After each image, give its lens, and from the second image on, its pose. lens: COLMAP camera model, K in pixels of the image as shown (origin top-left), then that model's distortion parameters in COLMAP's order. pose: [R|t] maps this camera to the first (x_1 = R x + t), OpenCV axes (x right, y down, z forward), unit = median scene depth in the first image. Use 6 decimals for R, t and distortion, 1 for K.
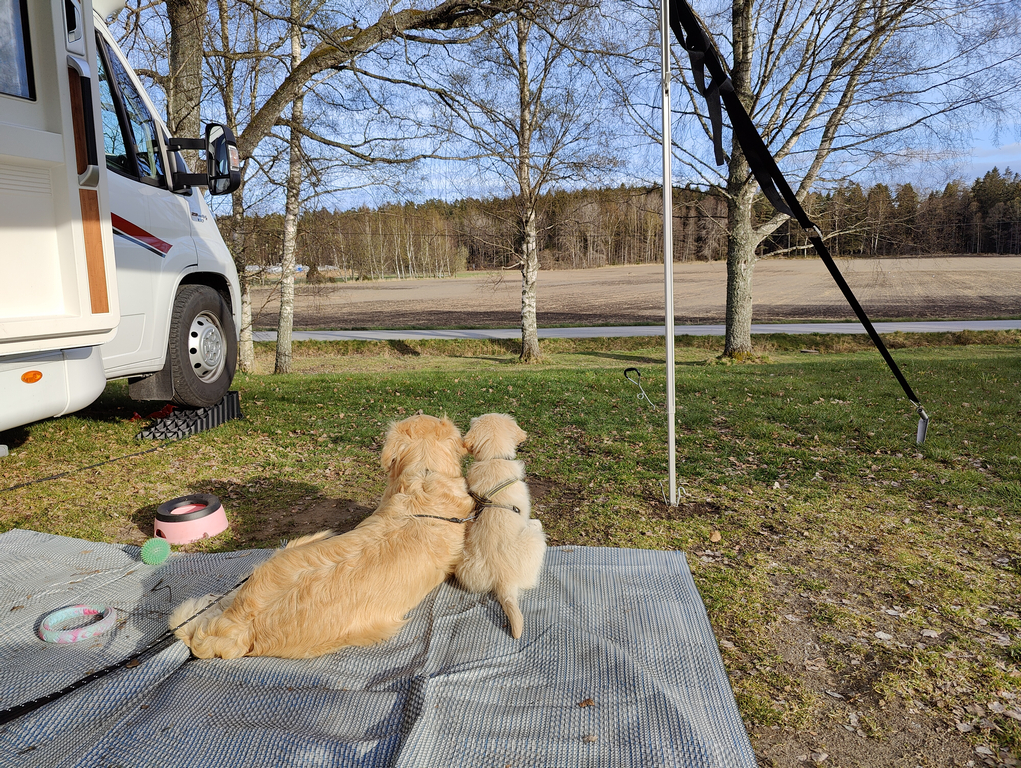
lens RADIAL K [[729.5, 0, 509.3], [0, 729.5, 382.2], [0, 0, 1]] dist [0.022629, -0.002584]
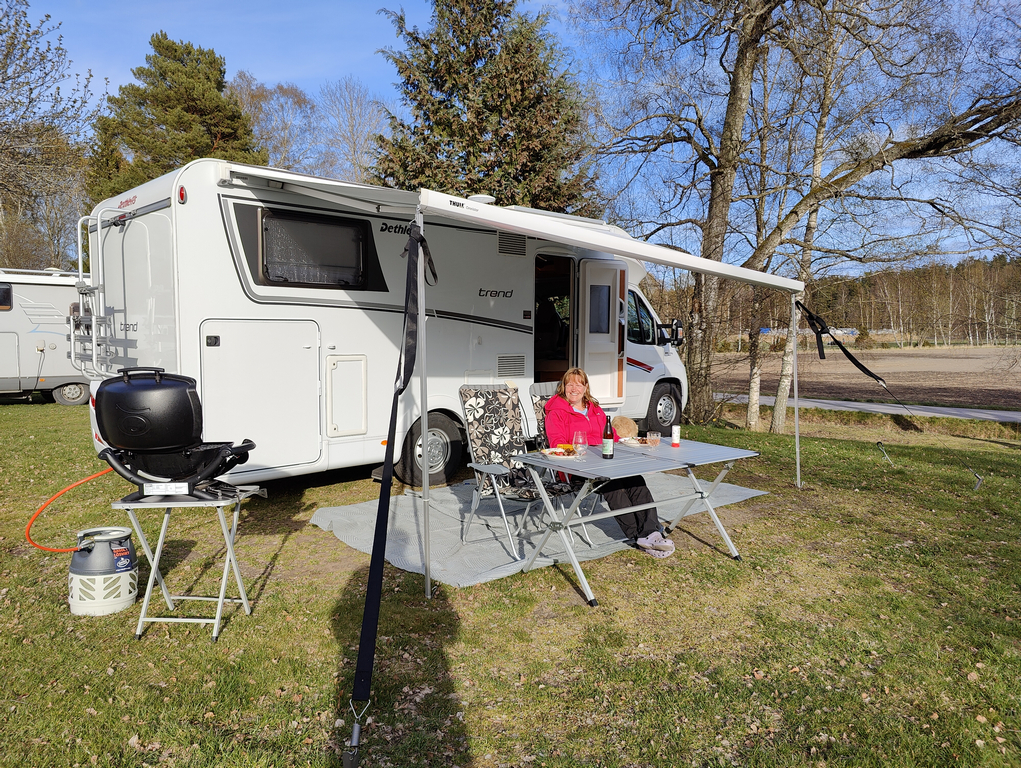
lens RADIAL K [[729.5, 0, 509.4], [0, 729.5, 385.0], [0, 0, 1]] dist [0.022629, -0.002584]
pose [[0.753577, 0.064257, -0.654212, 0.138081], [-0.115390, 0.992689, -0.035413, 0.002047], [0.647153, 0.102176, 0.755482, -0.204192]]
